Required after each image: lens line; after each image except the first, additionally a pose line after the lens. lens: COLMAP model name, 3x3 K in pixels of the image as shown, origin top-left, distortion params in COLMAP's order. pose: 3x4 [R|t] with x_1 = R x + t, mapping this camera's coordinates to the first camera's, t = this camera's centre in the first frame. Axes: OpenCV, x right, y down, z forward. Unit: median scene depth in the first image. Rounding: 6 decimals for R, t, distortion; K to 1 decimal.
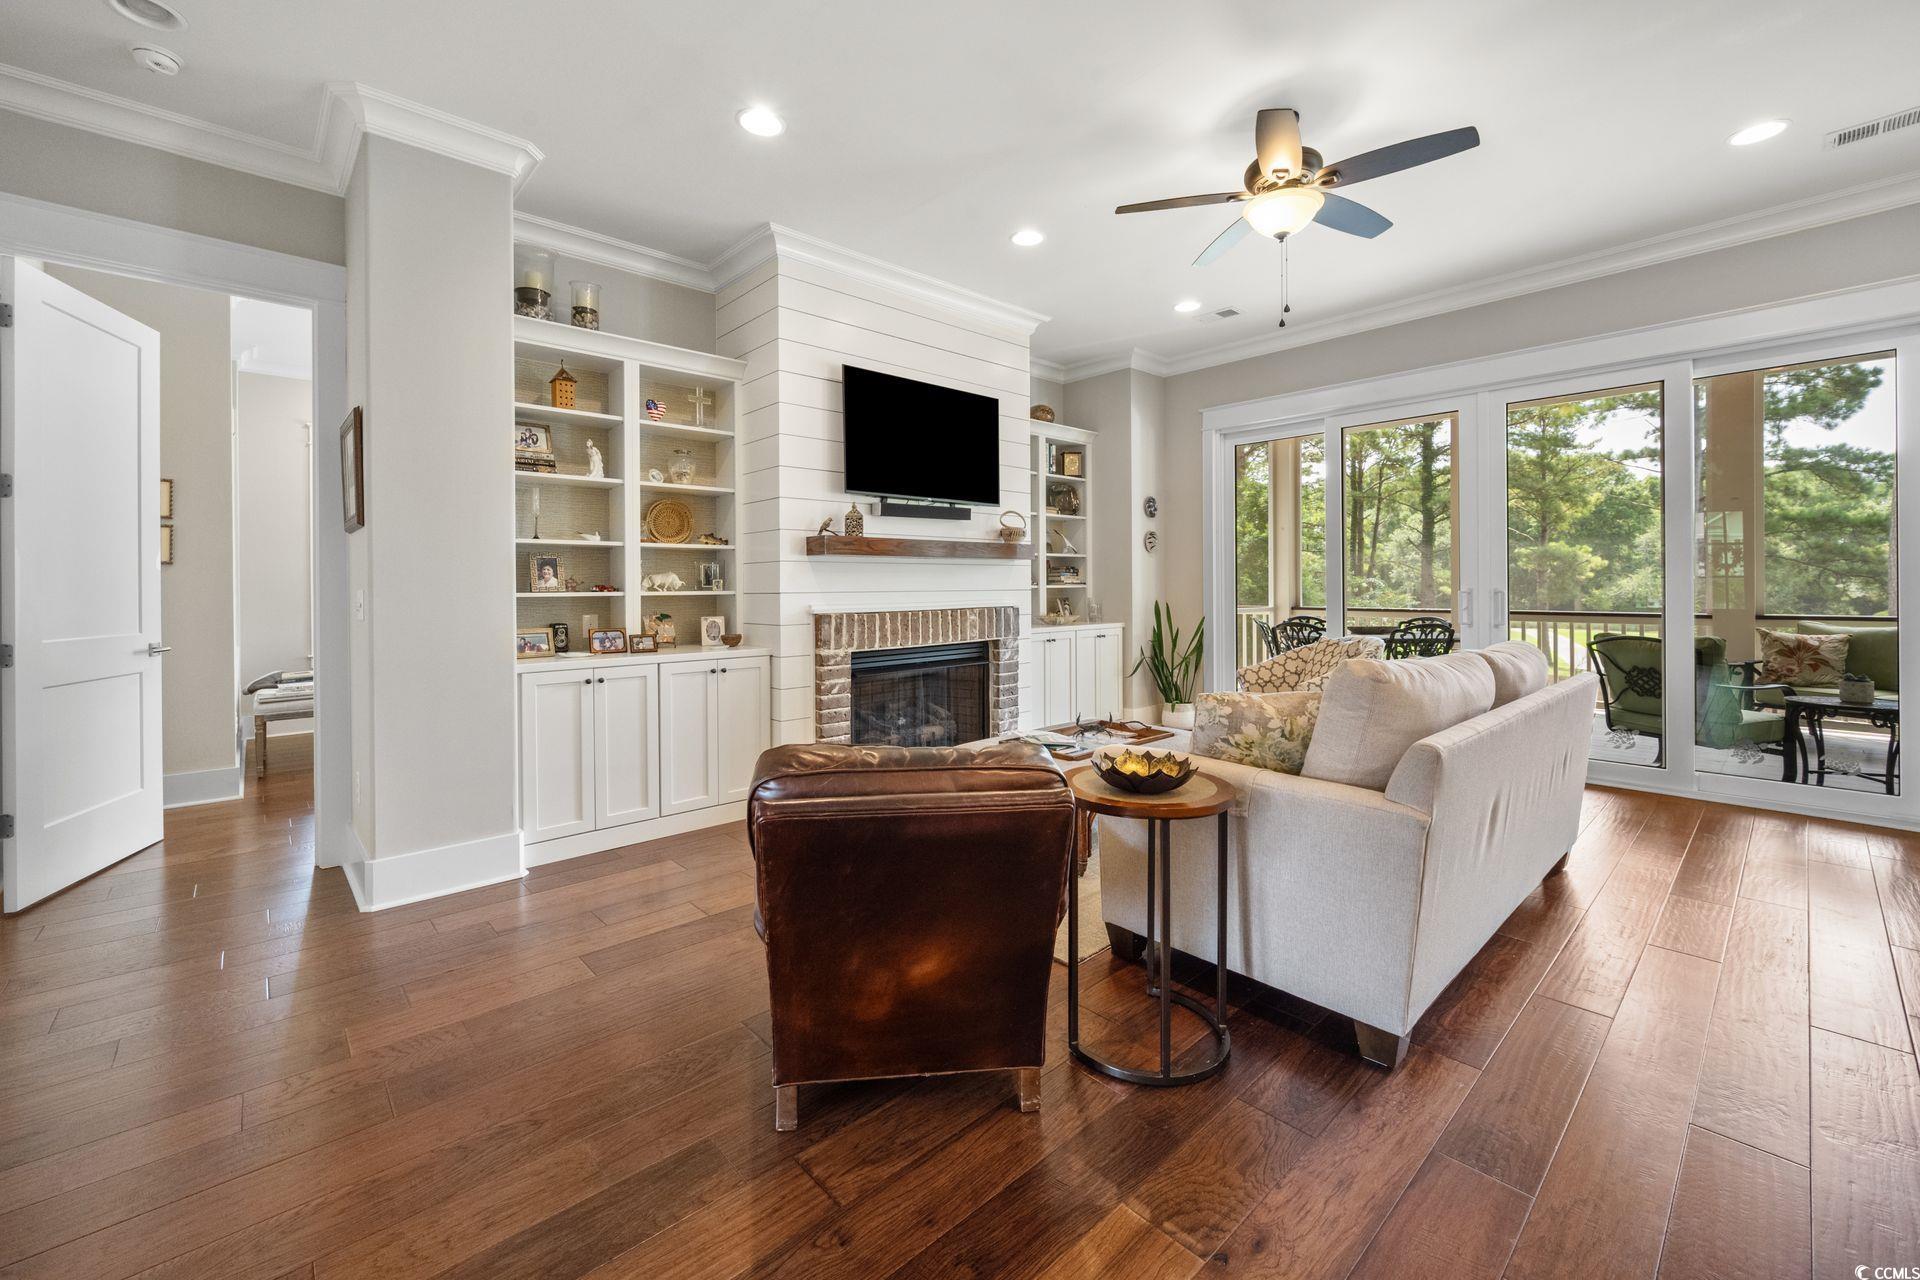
lens RADIAL K [[777.3, 0, 964.0], [0, 777.3, 590.0], [0, 0, 1]] dist [0.002069, 0.000825]
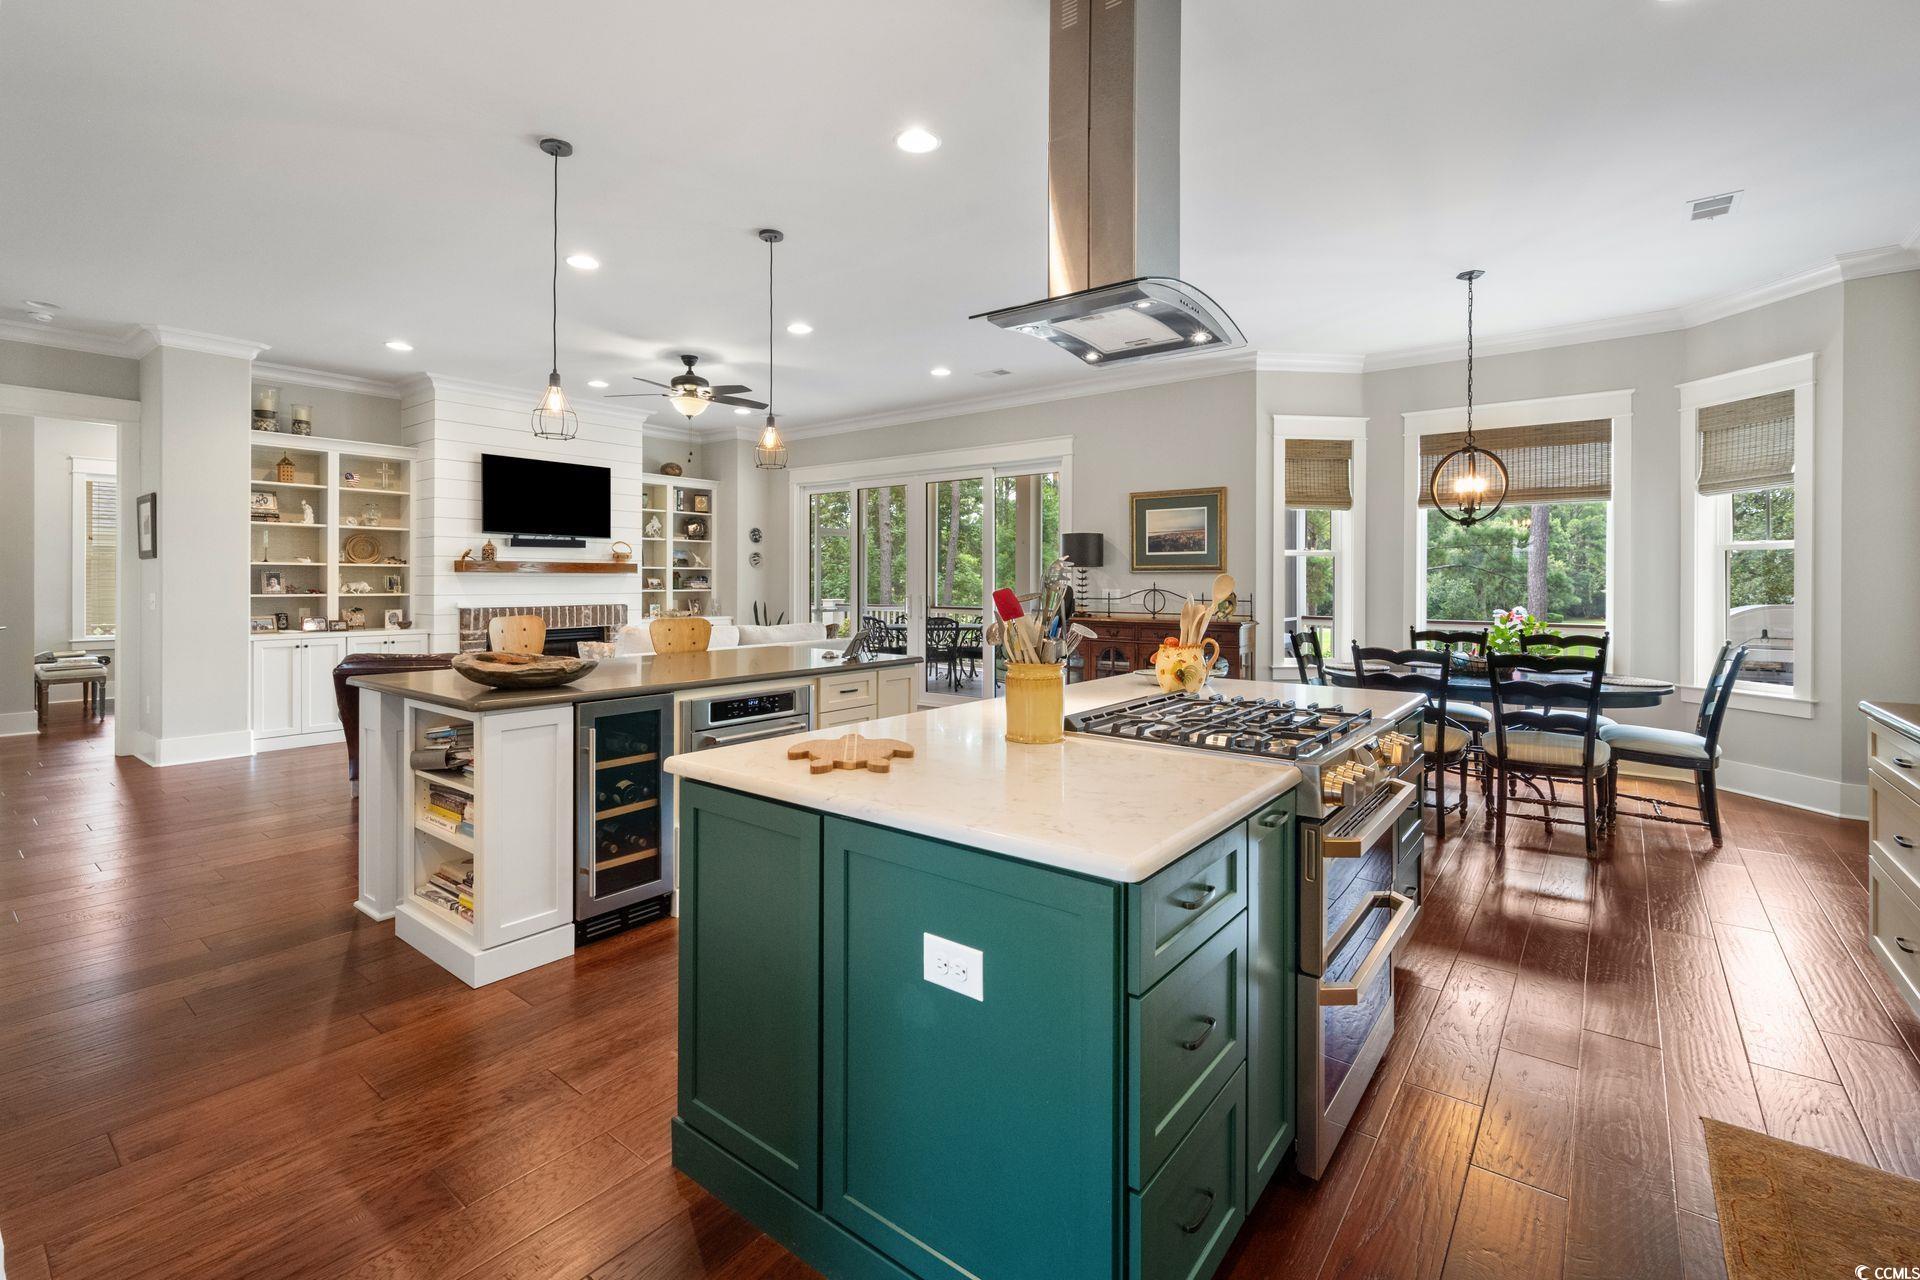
lens RADIAL K [[826.8, 0, 941.4], [0, 826.8, 585.9], [0, 0, 1]] dist [0.002536, 0.000335]
pose [[0.986493, 0.007846, 0.163615, 0.512350], [-0.007141, 0.999963, -0.004898, -0.014265], [-0.163647, 0.003663, 0.986512, -0.858590]]
